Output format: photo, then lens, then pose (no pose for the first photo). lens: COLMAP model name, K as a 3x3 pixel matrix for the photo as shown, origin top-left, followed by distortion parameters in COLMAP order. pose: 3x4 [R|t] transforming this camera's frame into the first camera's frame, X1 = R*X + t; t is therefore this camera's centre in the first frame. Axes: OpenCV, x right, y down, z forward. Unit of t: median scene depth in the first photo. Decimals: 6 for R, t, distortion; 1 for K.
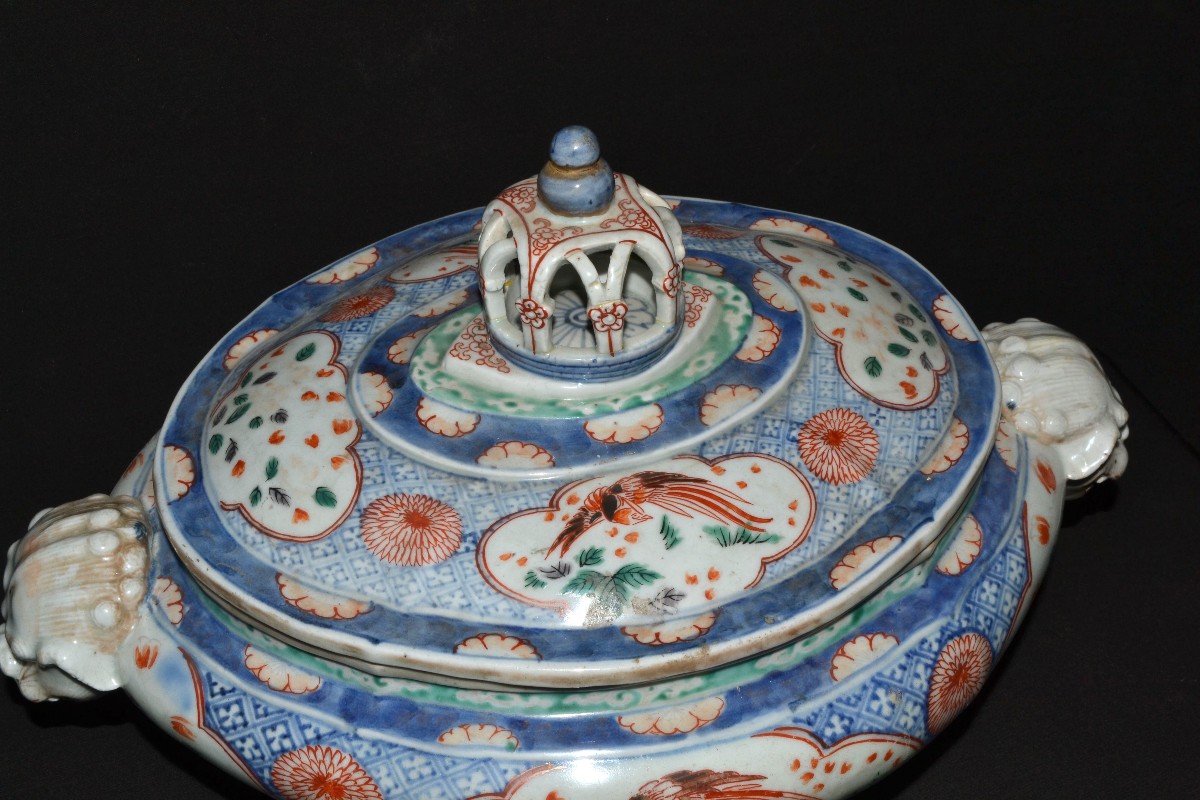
lens RADIAL K [[1732.0, 0, 600.0], [0, 1732.0, 400.0], [0, 0, 1]] dist [0.007299, -0.002247]
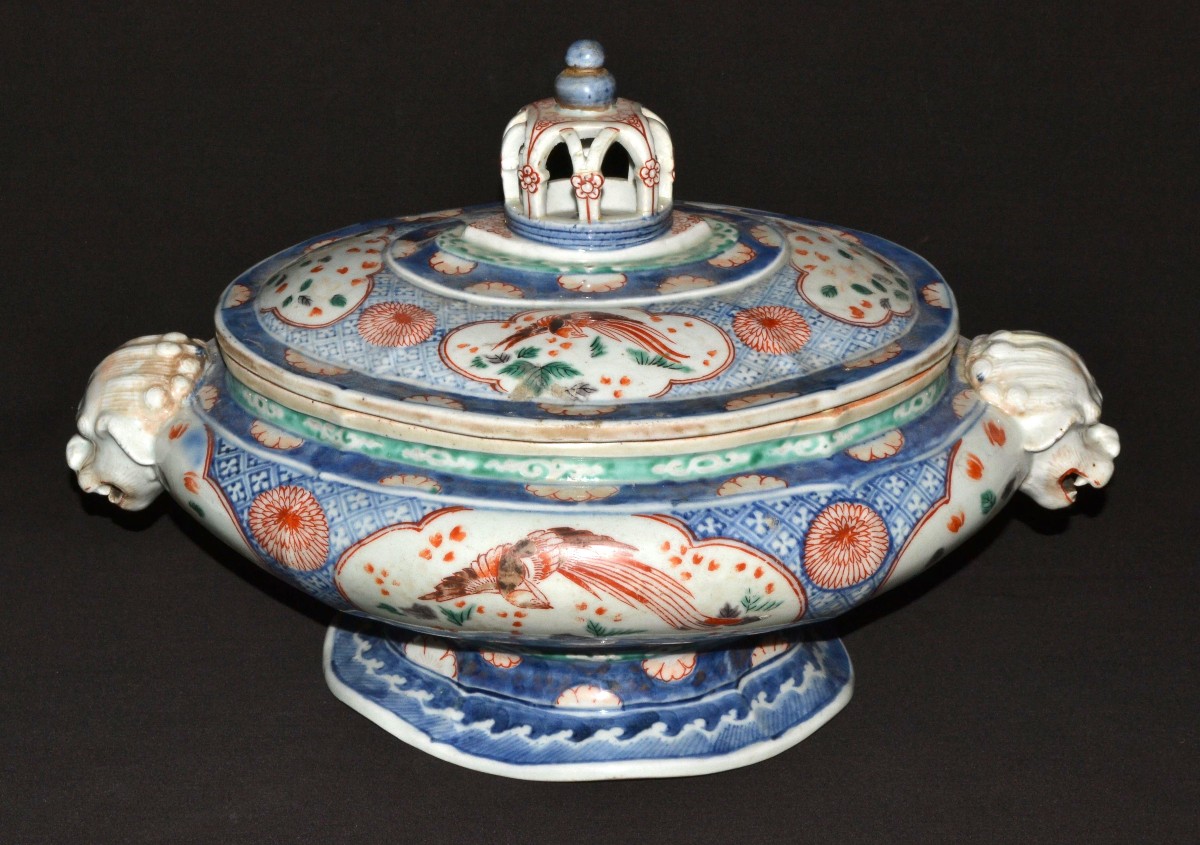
lens RADIAL K [[2632.5, 0, 600.0], [0, 2632.5, 422.5], [0, 0, 1]] dist [0.019533, 0.112915]
pose [[0.964405, 0.118695, -0.236292, 0.468560], [-0.181377, 0.947181, -0.264480, 0.595135], [0.192419, 0.297924, 0.934995, -0.677095]]
